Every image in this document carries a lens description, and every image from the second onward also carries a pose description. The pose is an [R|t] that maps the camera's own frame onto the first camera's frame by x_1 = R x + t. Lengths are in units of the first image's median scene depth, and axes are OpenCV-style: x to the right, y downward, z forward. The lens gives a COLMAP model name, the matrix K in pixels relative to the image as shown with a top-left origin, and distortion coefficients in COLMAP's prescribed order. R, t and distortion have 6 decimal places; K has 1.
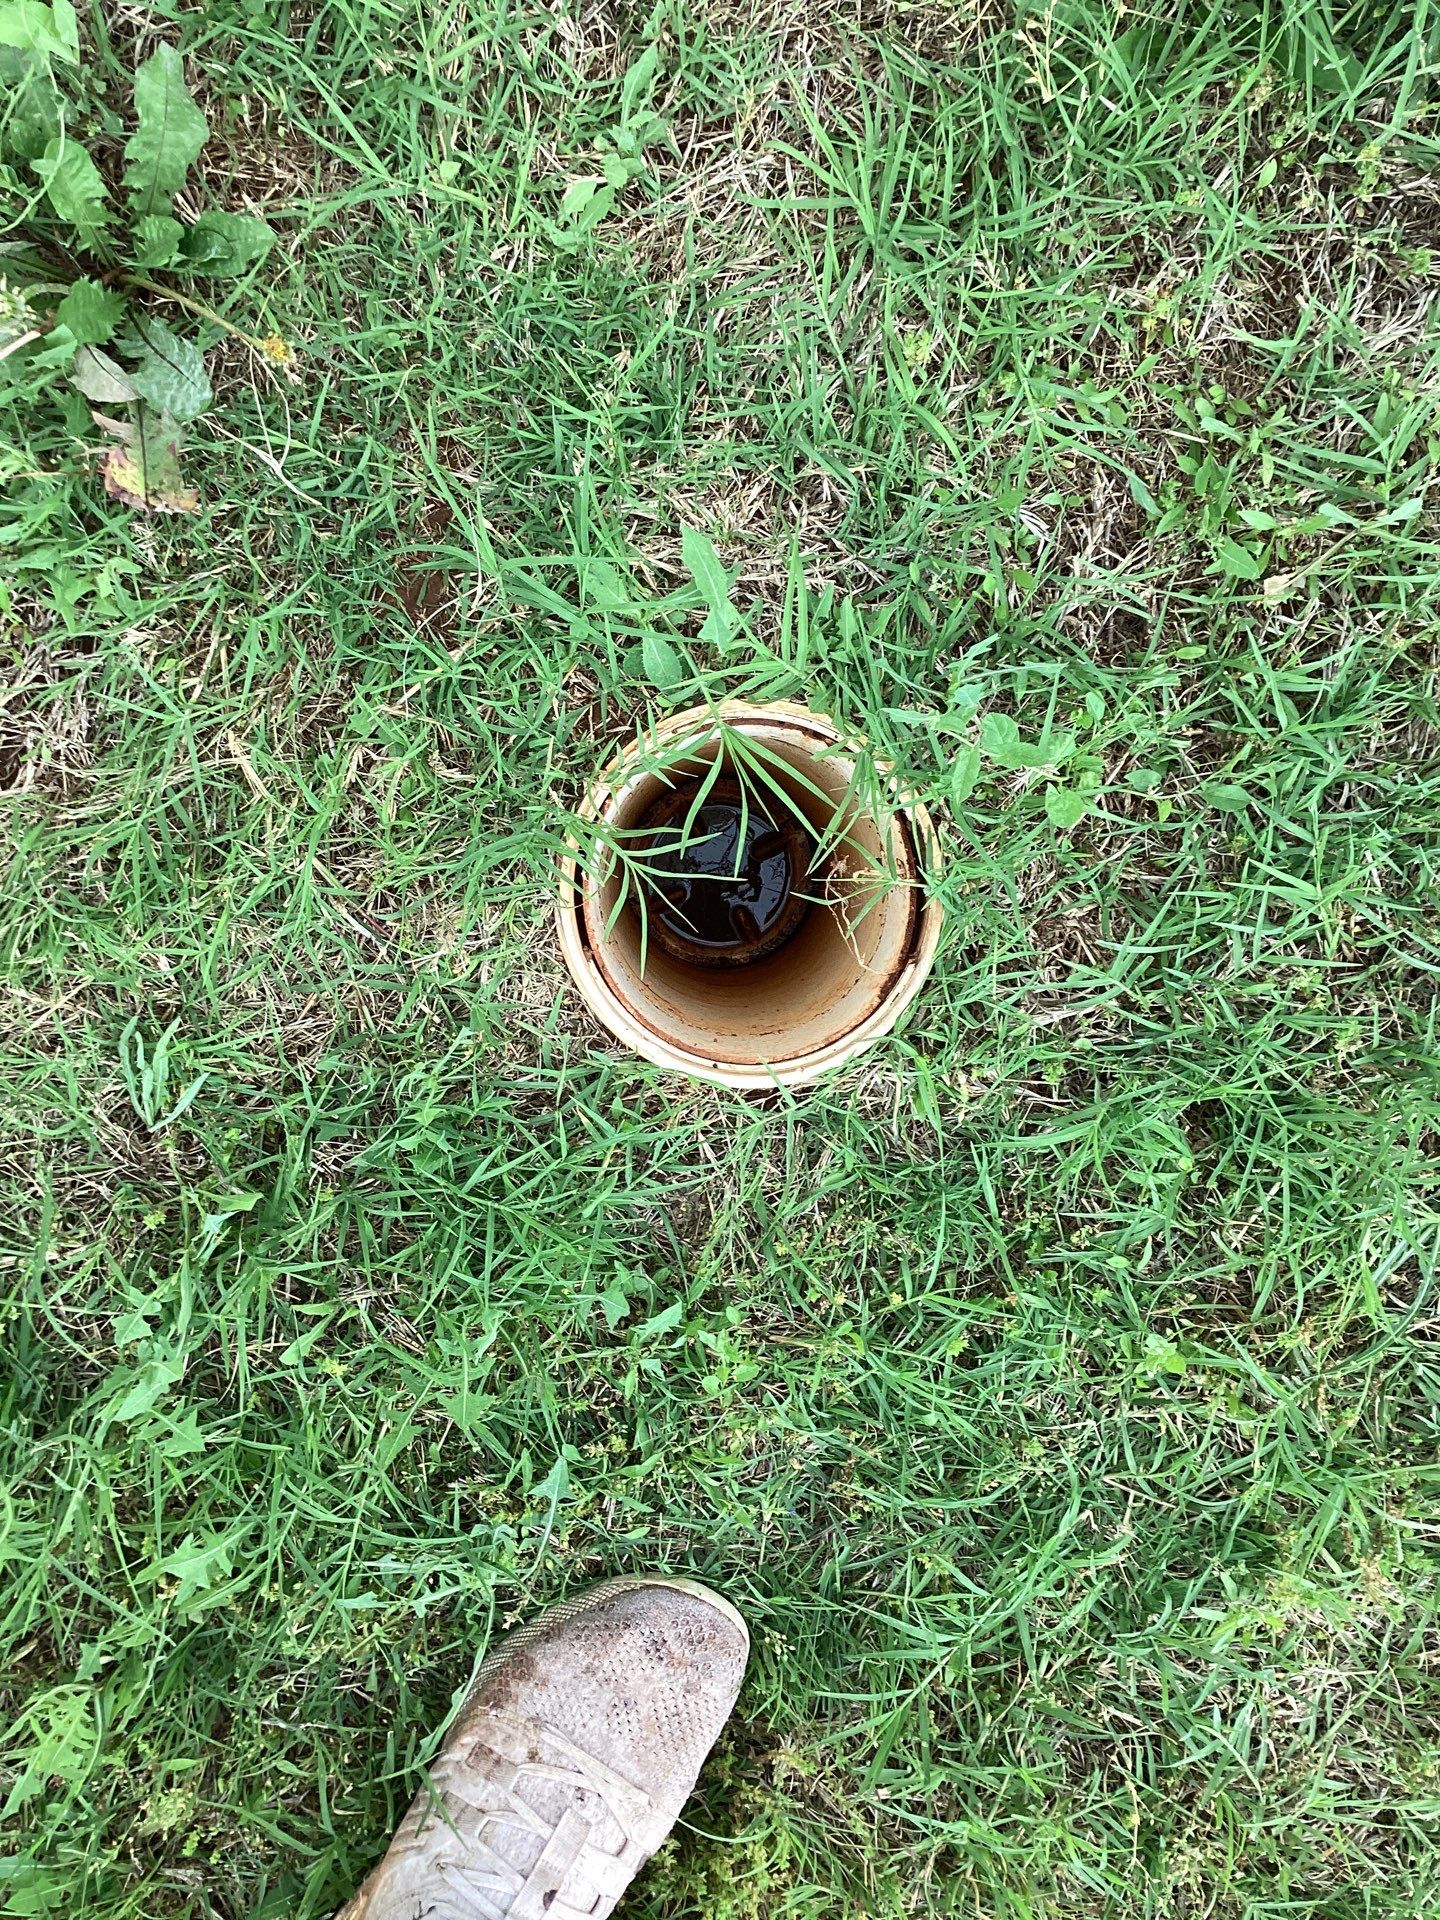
lens RADIAL K [[1767.0, 0, 720.0], [0, 1767.0, 960.0], [0, 0, 1]] dist [0.151130, -0.289952]
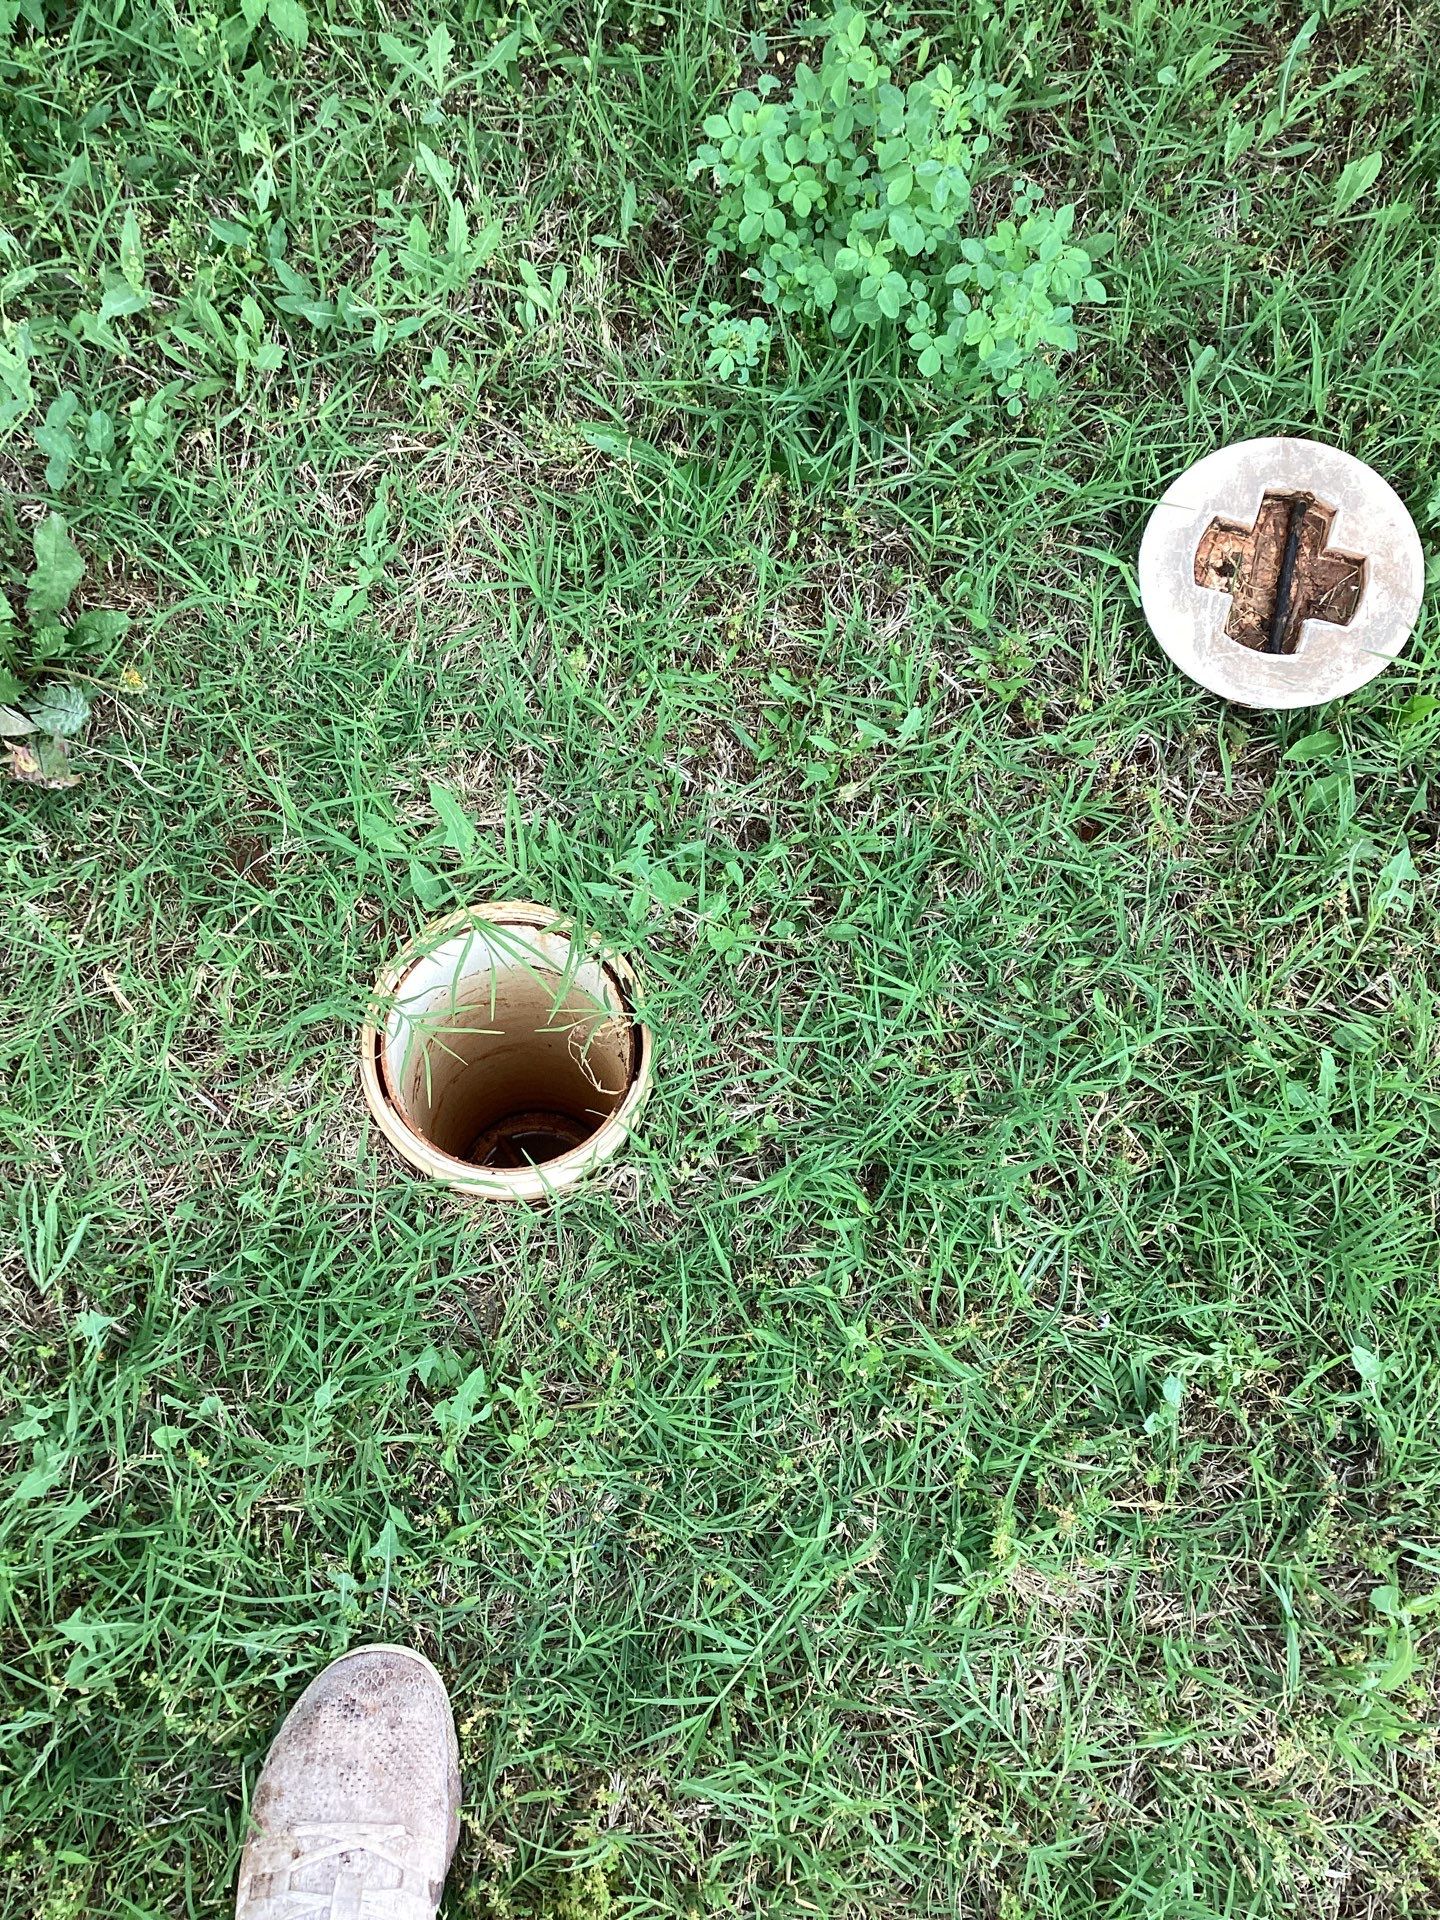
lens RADIAL K [[1767.0, 0, 720.0], [0, 1767.0, 960.0], [0, 0, 1]] dist [0.151130, -0.289952]
pose [[0.990444, -0.110831, 0.082082, 0.074089], [0.132533, 0.929528, -0.344111, 0.392605], [-0.038160, 0.351701, 0.935334, -0.279328]]
